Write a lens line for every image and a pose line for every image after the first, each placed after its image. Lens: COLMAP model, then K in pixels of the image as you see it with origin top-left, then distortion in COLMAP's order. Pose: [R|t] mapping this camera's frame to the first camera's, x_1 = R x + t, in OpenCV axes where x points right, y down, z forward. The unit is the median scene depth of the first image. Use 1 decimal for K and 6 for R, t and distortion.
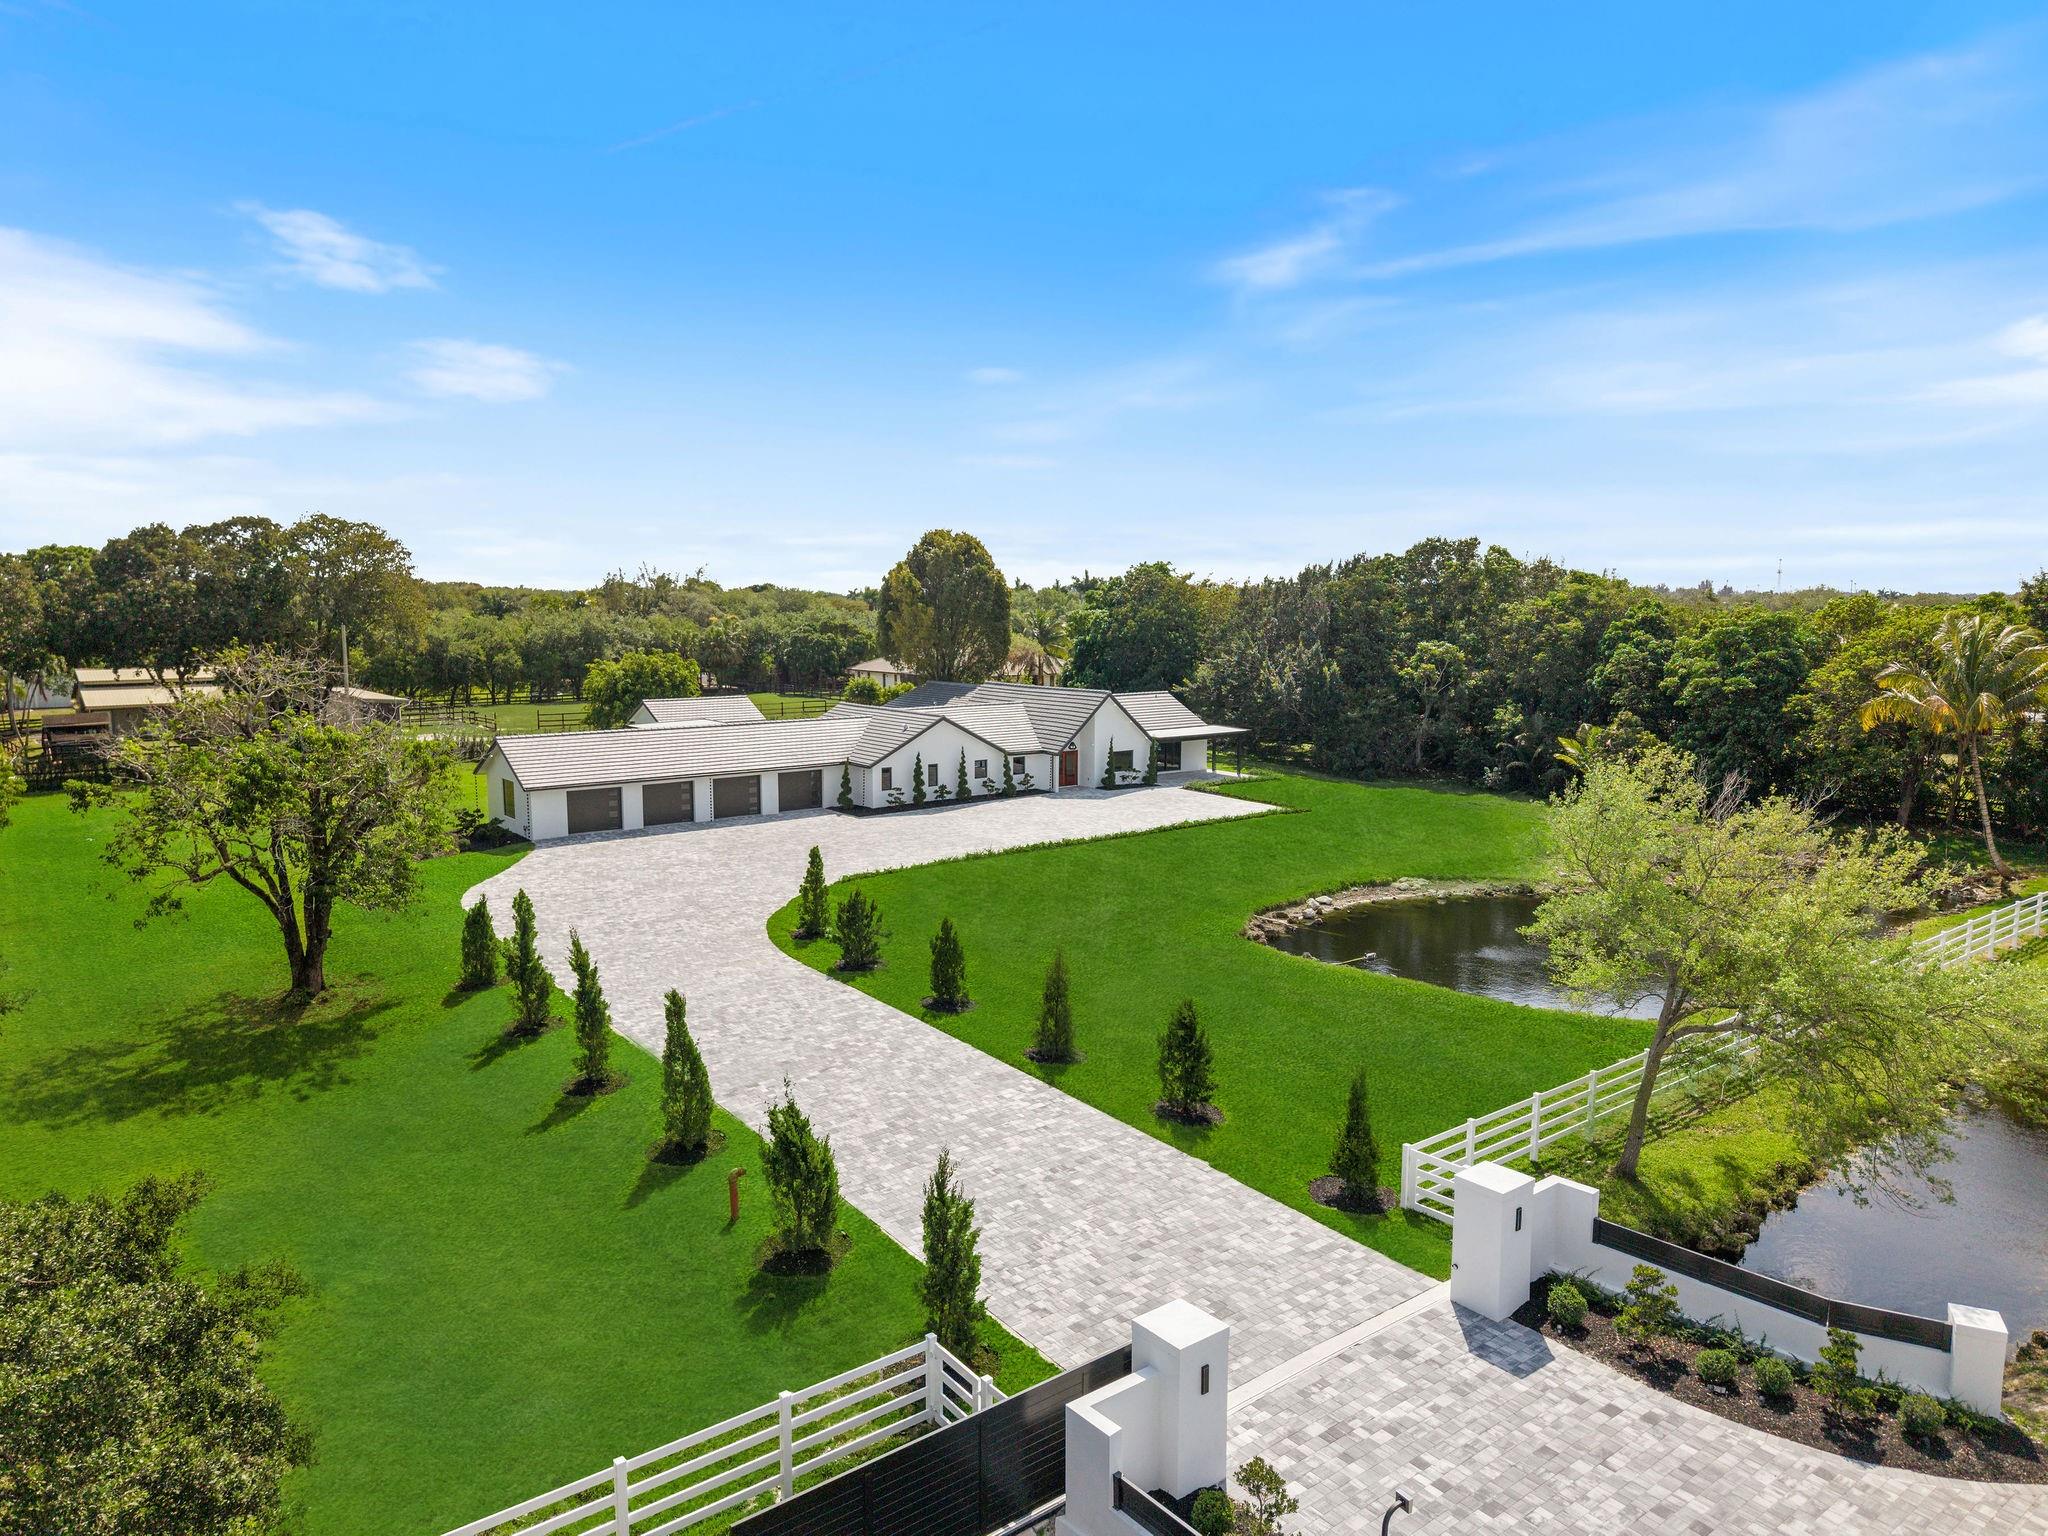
lens RADIAL K [[1390.4, 0, 1024.0], [0, 1390.4, 768.0], [0, 0, 1]] dist [-0.003415, -0.003767]
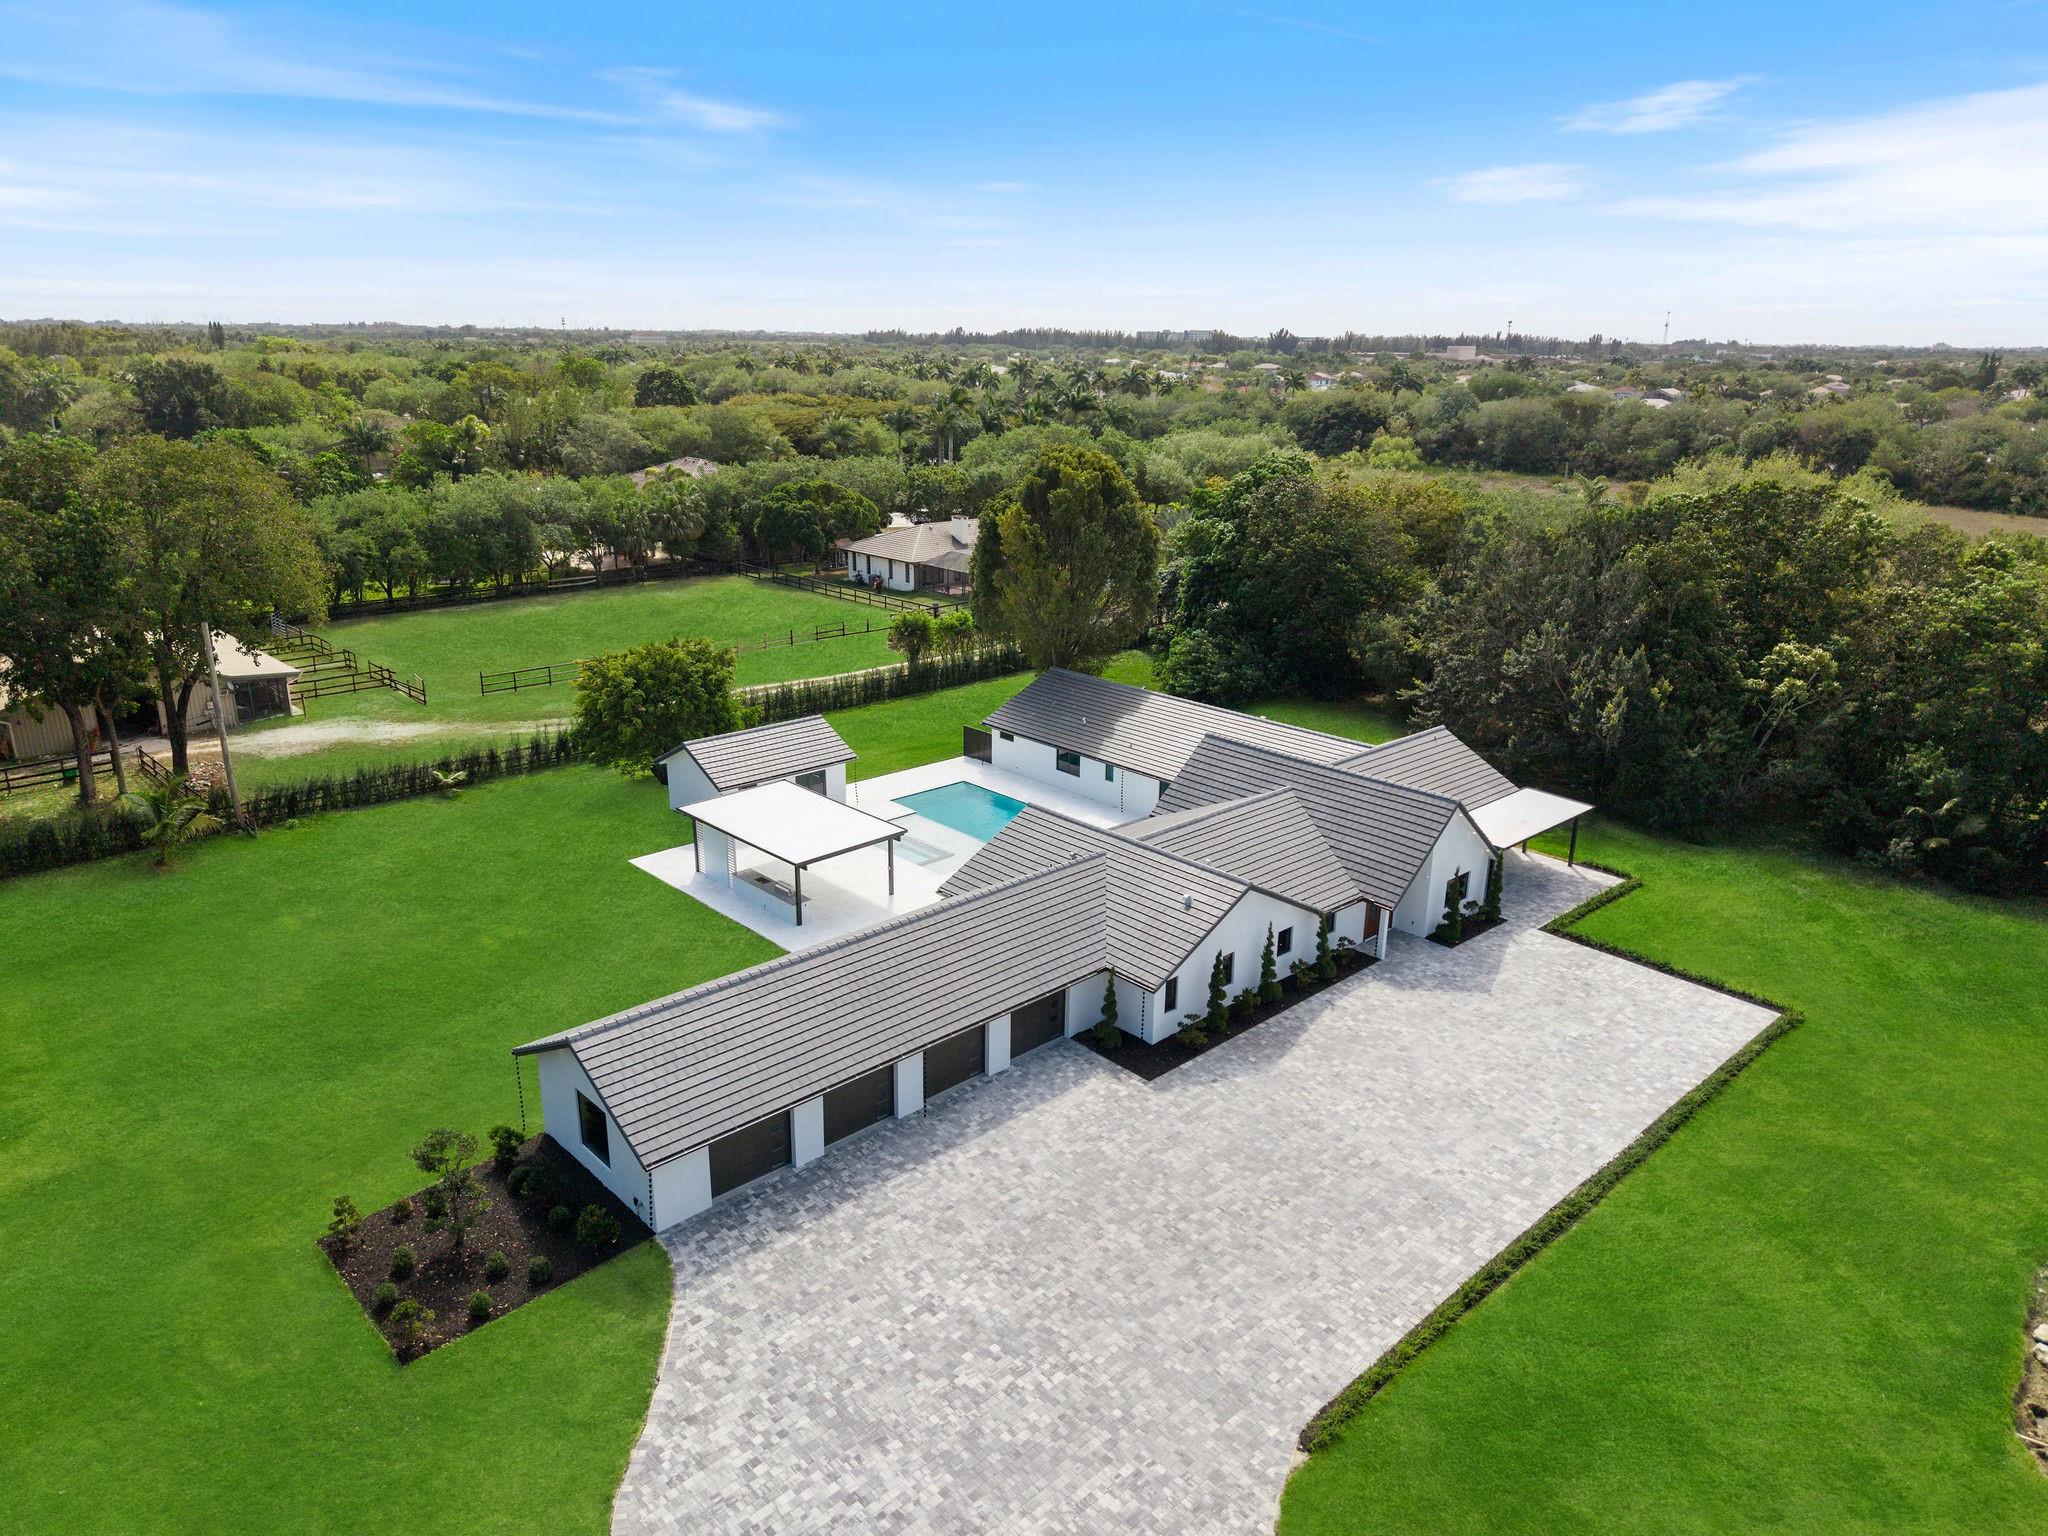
lens RADIAL K [[1390.4, 0, 1024.0], [0, 1390.4, 768.0], [0, 0, 1]] dist [-0.003415, -0.003767]
pose [[0.996057, -0.016364, 0.087190, -0.171107], [0.001118, 0.985077, 0.172108, -0.157153], [-0.088705, -0.171332, 0.981212, 0.329988]]
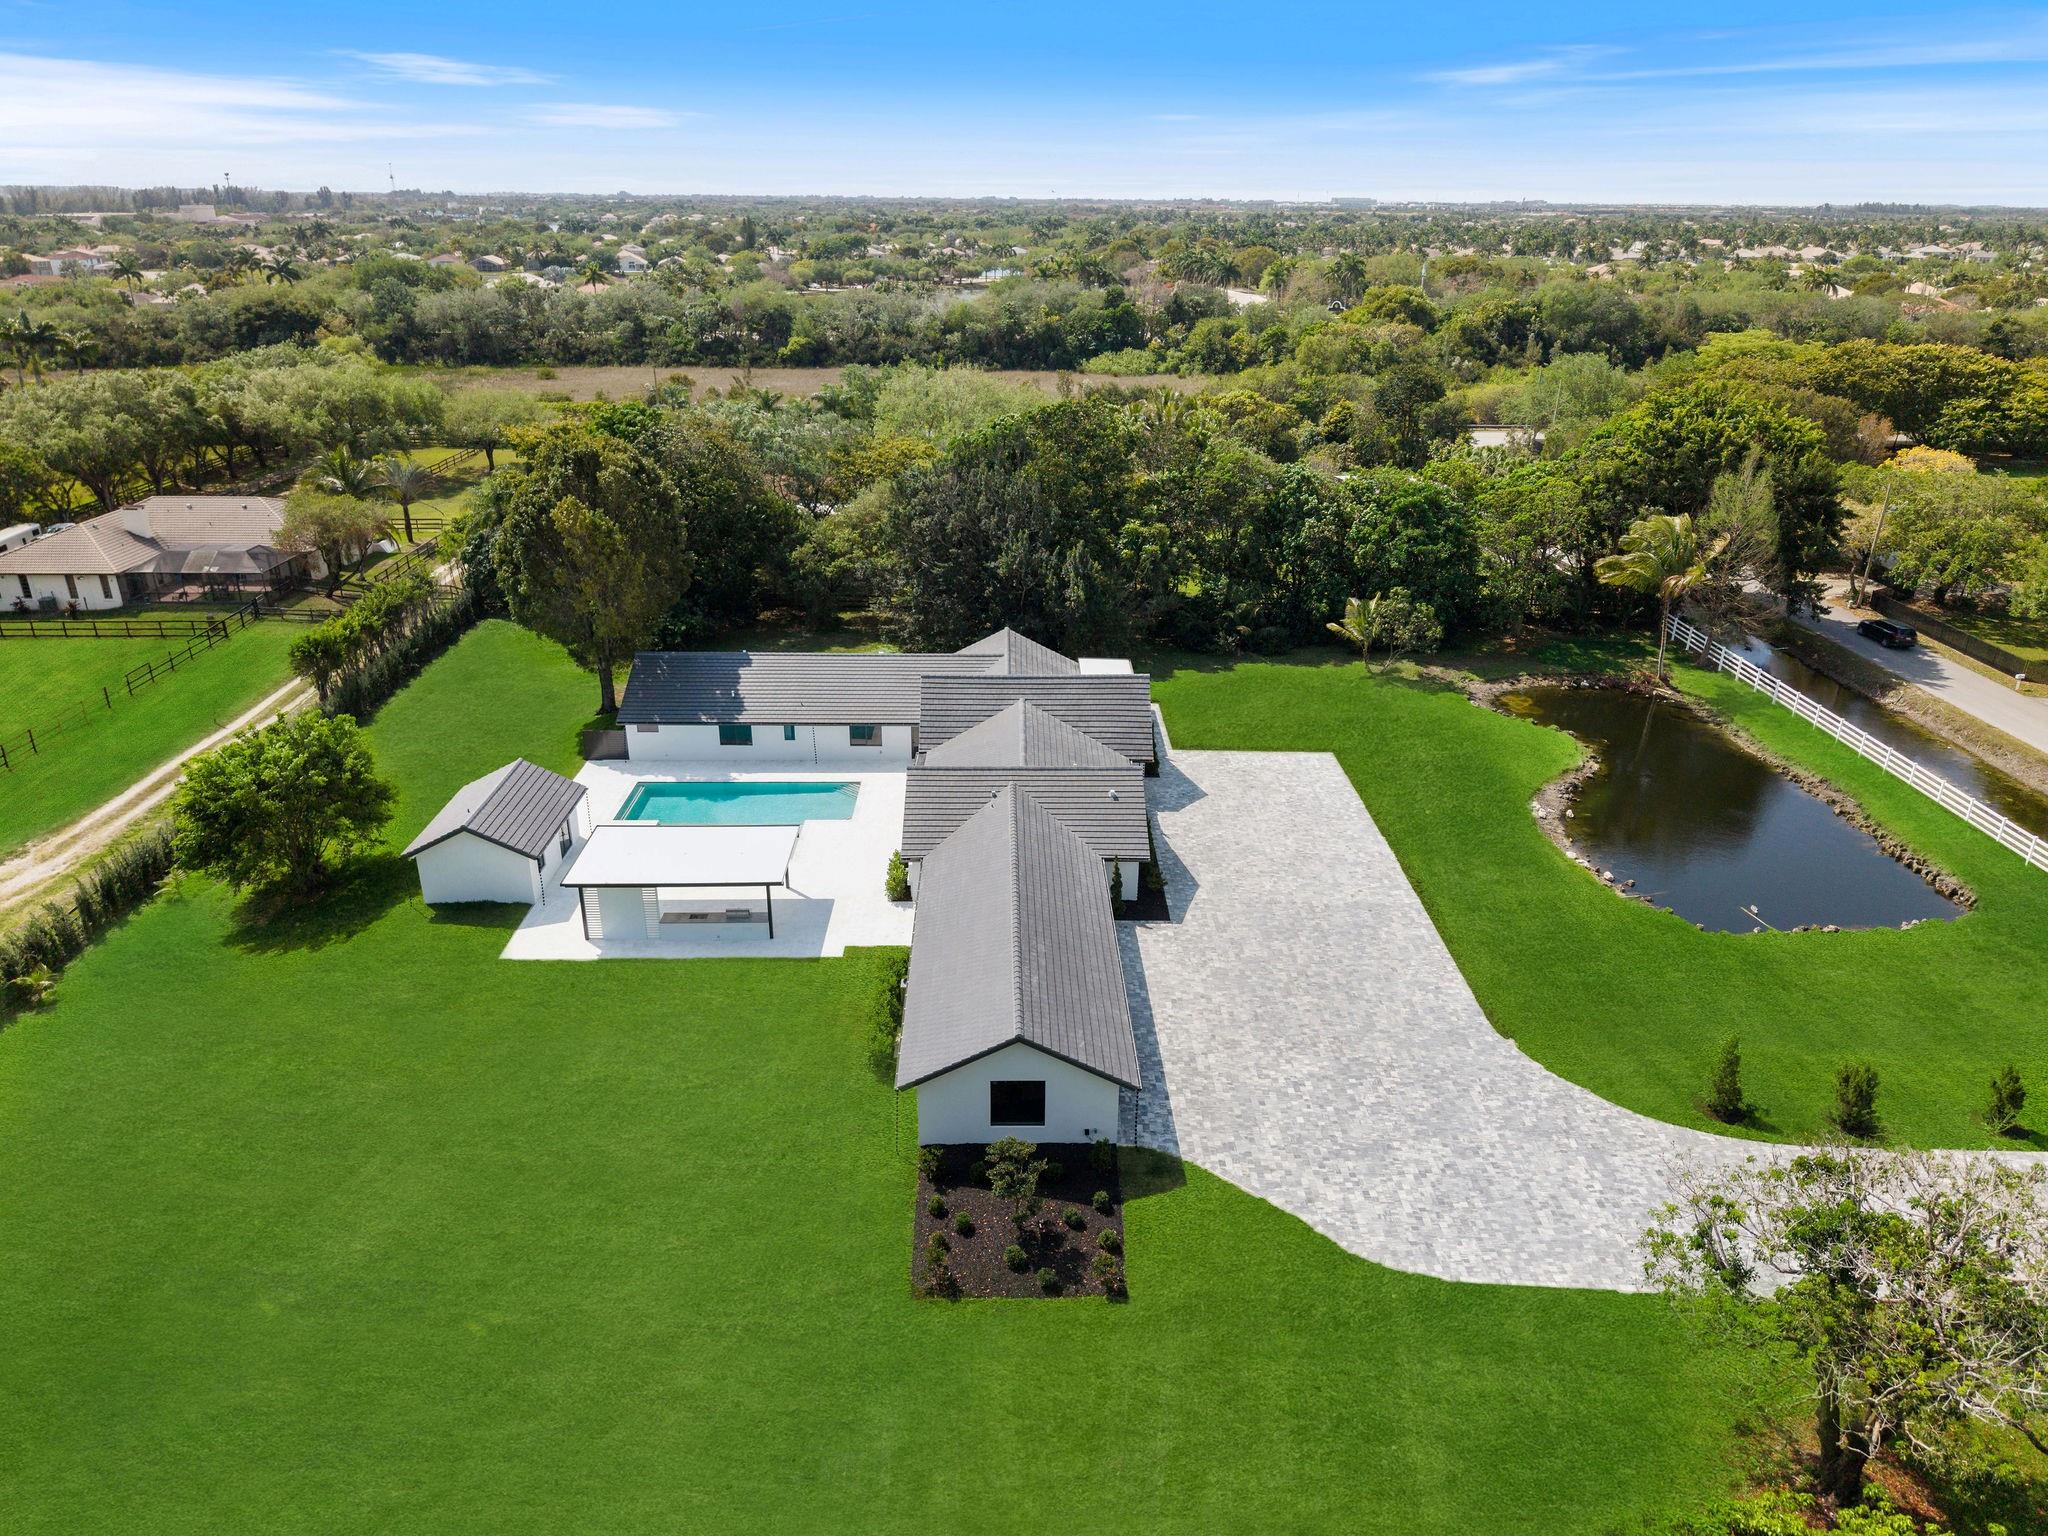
lens RADIAL K [[1364.8, 0, 1024.0], [0, 1364.8, 768.0], [0, 0, 1]] dist [0.010724, -0.001068]
pose [[0.604380, -0.304979, 0.736011, -0.616206], [0.096459, 0.945045, 0.312388, -0.257113], [-0.790836, -0.117806, 0.600584, 0.448724]]
